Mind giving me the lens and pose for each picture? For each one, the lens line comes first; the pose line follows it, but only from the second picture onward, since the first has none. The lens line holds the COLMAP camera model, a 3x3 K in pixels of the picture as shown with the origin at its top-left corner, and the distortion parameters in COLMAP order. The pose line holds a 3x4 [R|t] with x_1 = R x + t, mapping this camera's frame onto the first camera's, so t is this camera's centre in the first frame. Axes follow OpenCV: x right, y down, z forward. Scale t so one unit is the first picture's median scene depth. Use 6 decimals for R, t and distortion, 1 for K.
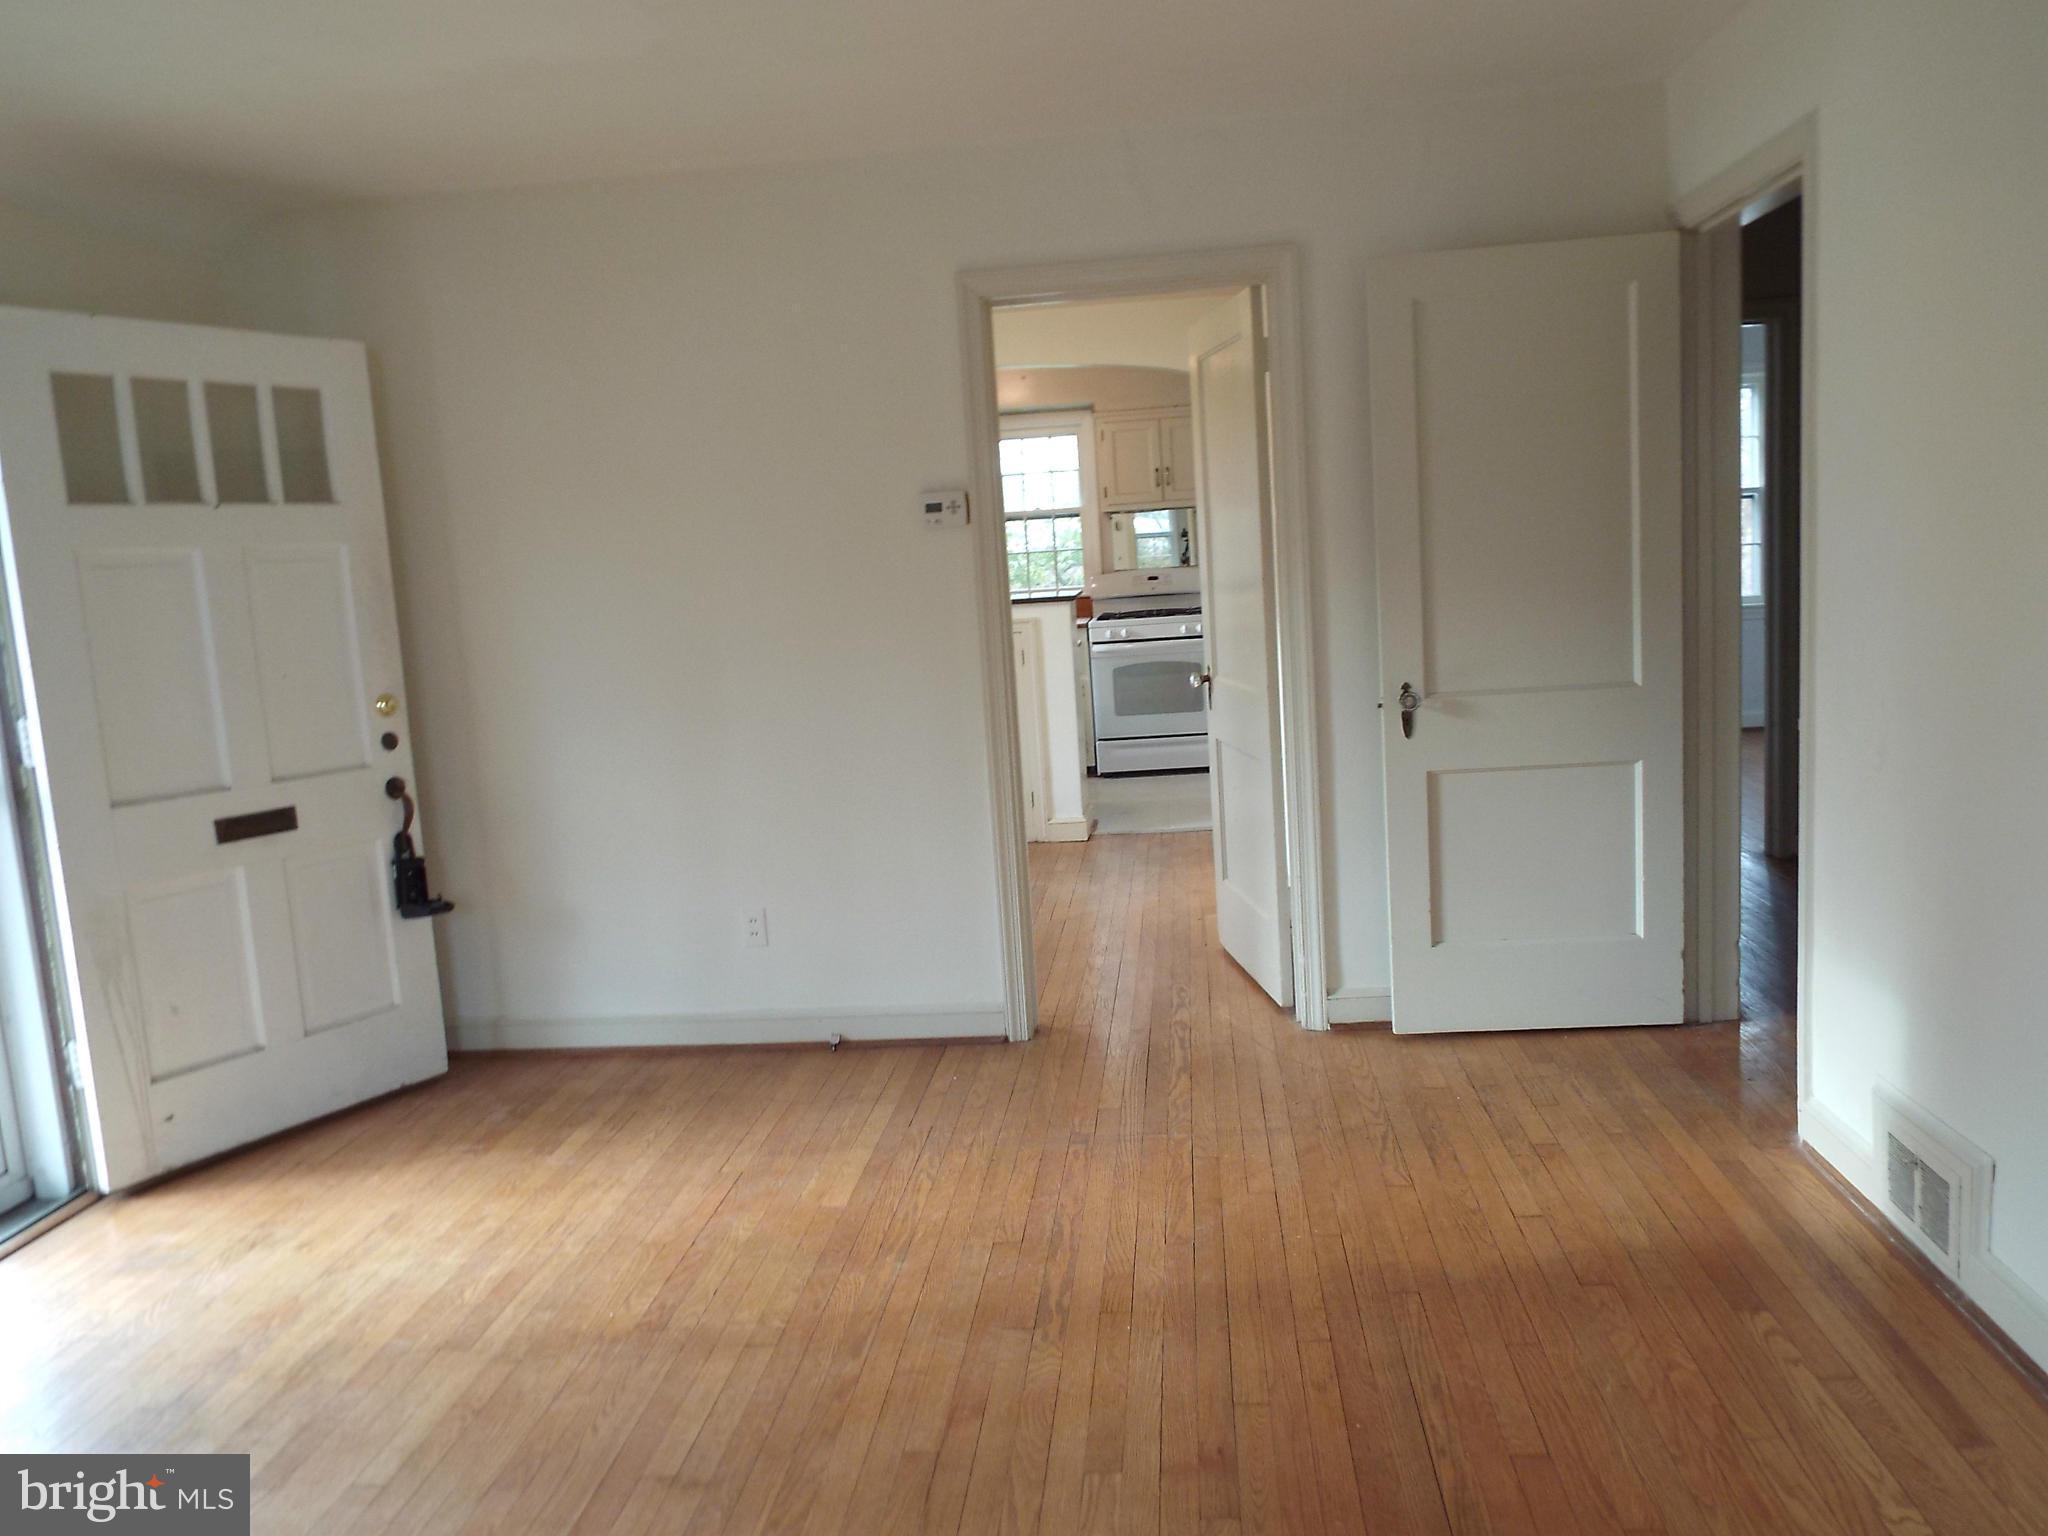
lens RADIAL K [[1503.3, 0, 1059.5], [0, 1503.3, 764.1], [0, 0, 1]] dist [-0.030804, 0.042626]
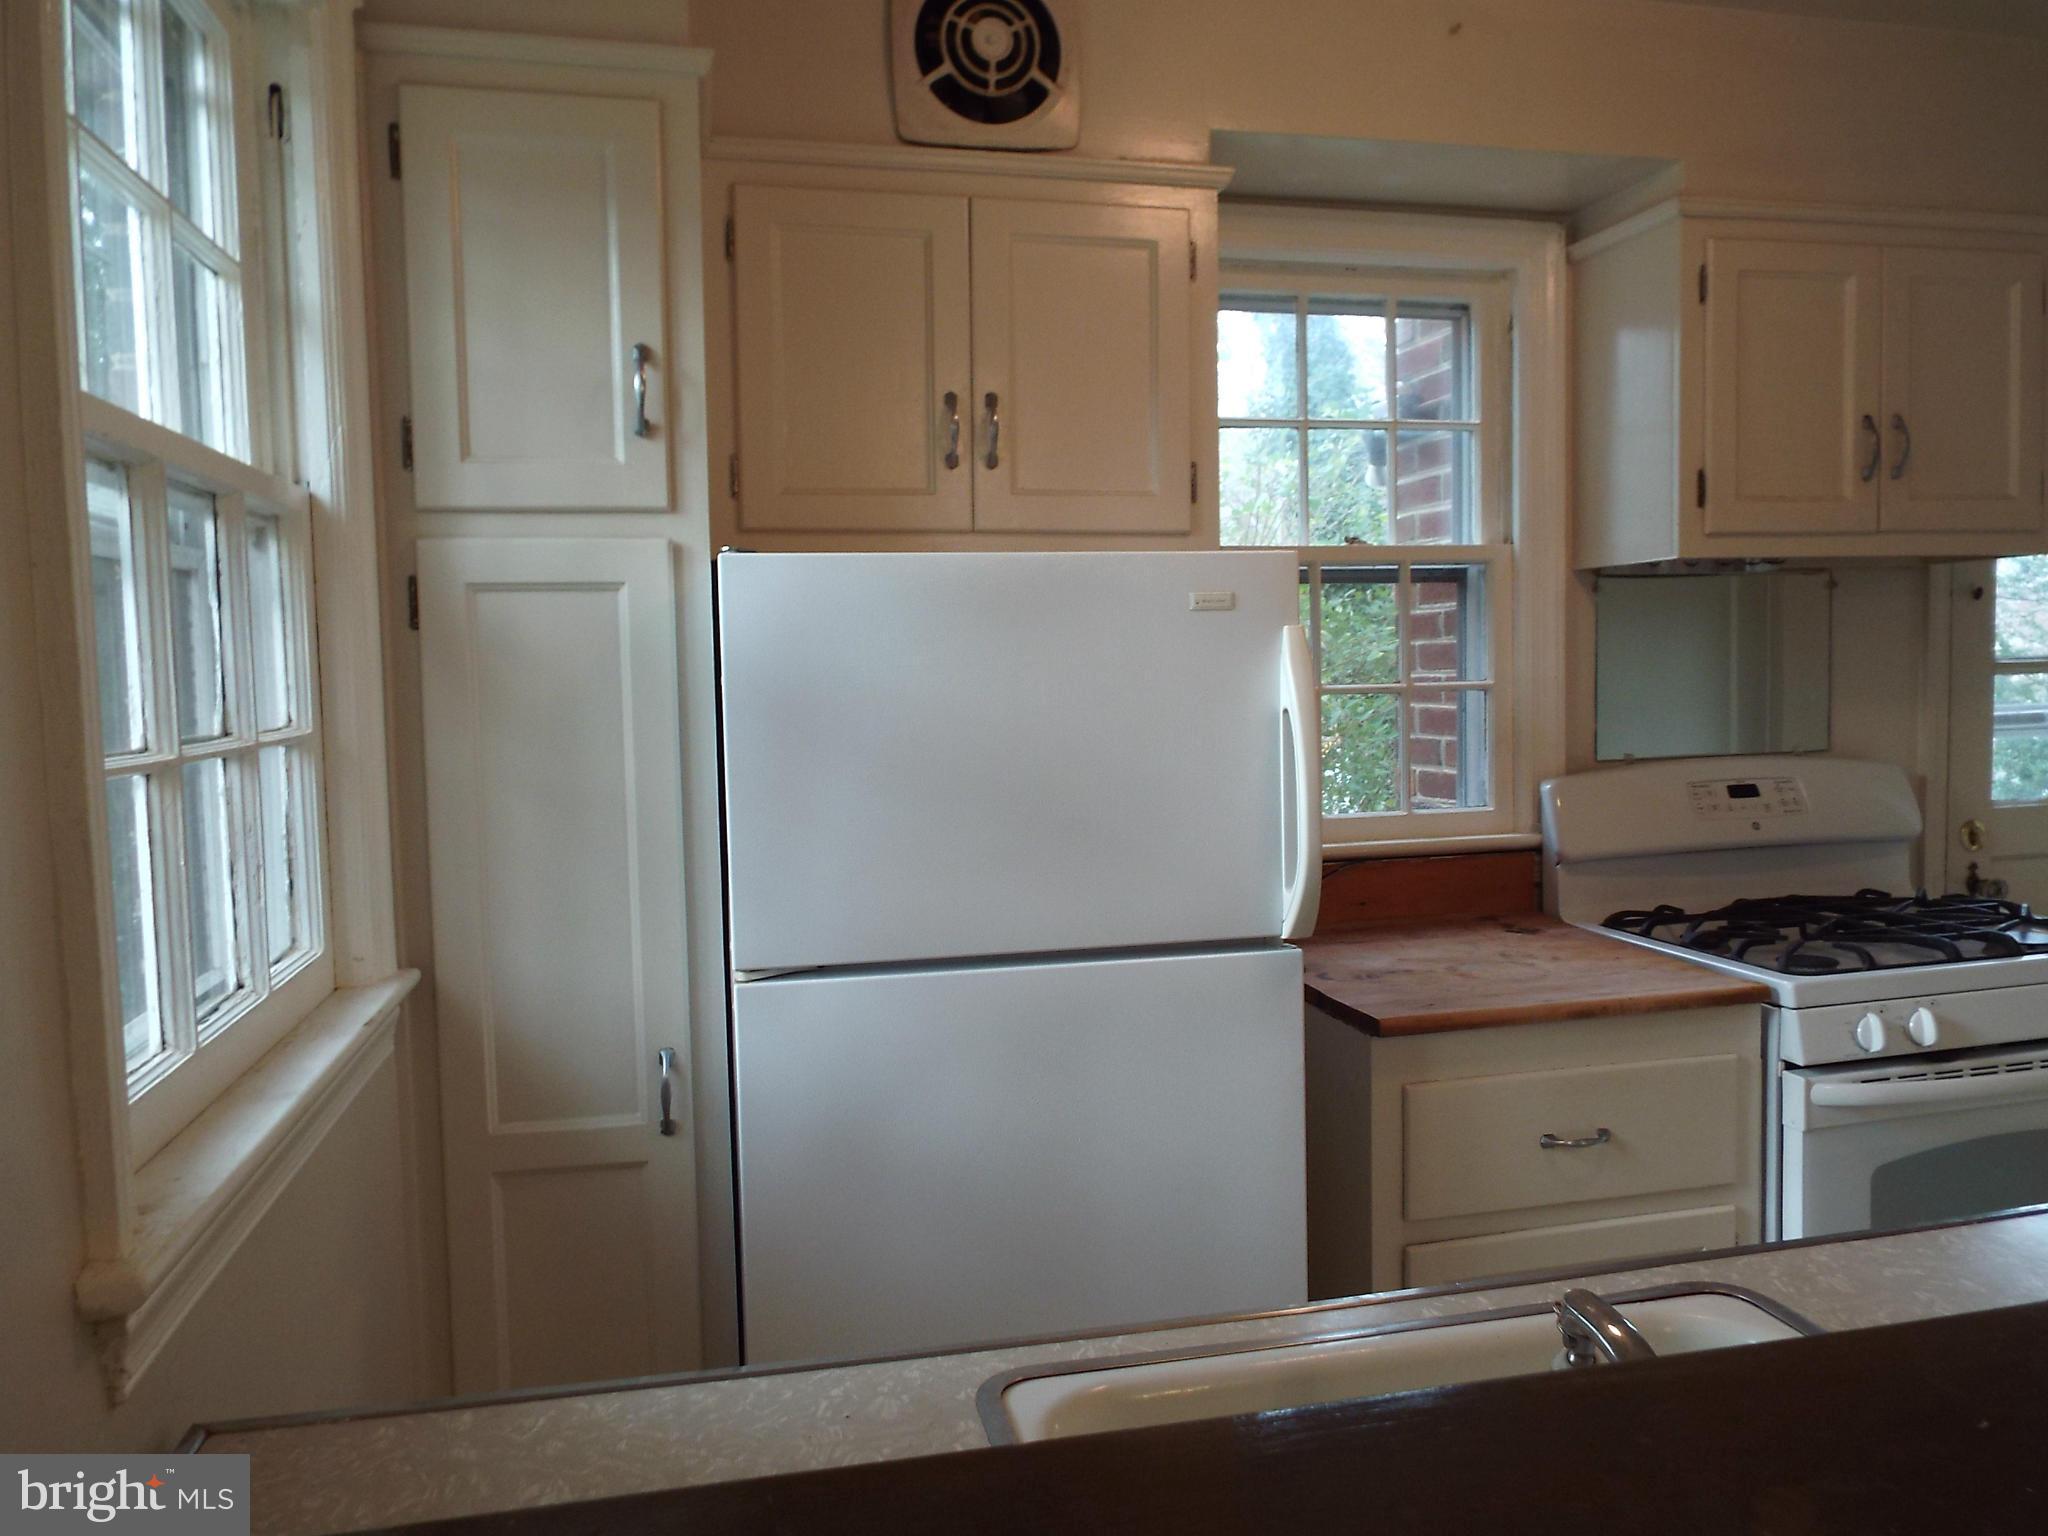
lens RADIAL K [[1495.1, 0, 1024.0], [0, 1495.1, 768.0], [0, 0, 1]] dist [-0.031466, 0.041380]
pose [[0.950112, 0.021738, 0.311151, -0.392731], [0.006000, 0.996110, -0.087911, -0.241076], [-0.311852, 0.085392, 0.946286, 1.784890]]
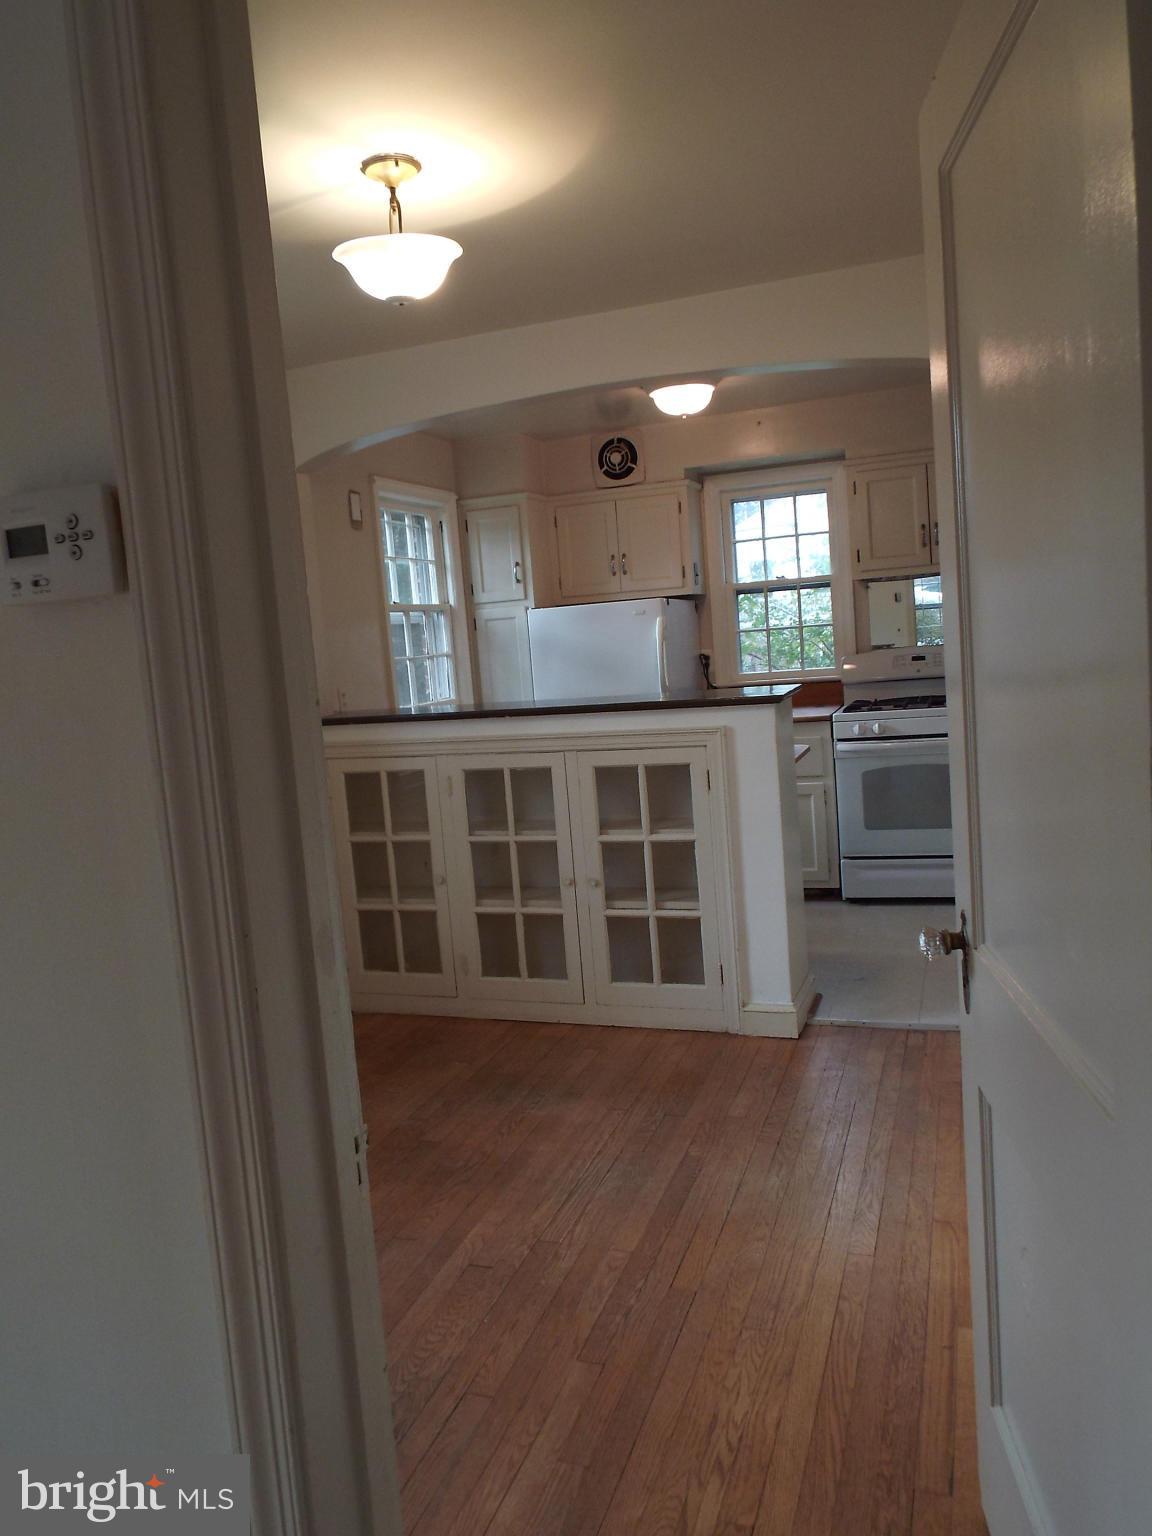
lens RADIAL K [[1135.5, 0, 576.0], [0, 1135.5, 768.0], [0, 0, 1]] dist [-0.035122, 0.057214]
pose [[0.967058, 0.016420, -0.254025, 0.091938], [-0.019403, 0.999769, -0.009240, -0.125947], [0.253814, 0.013864, 0.967154, 0.819654]]
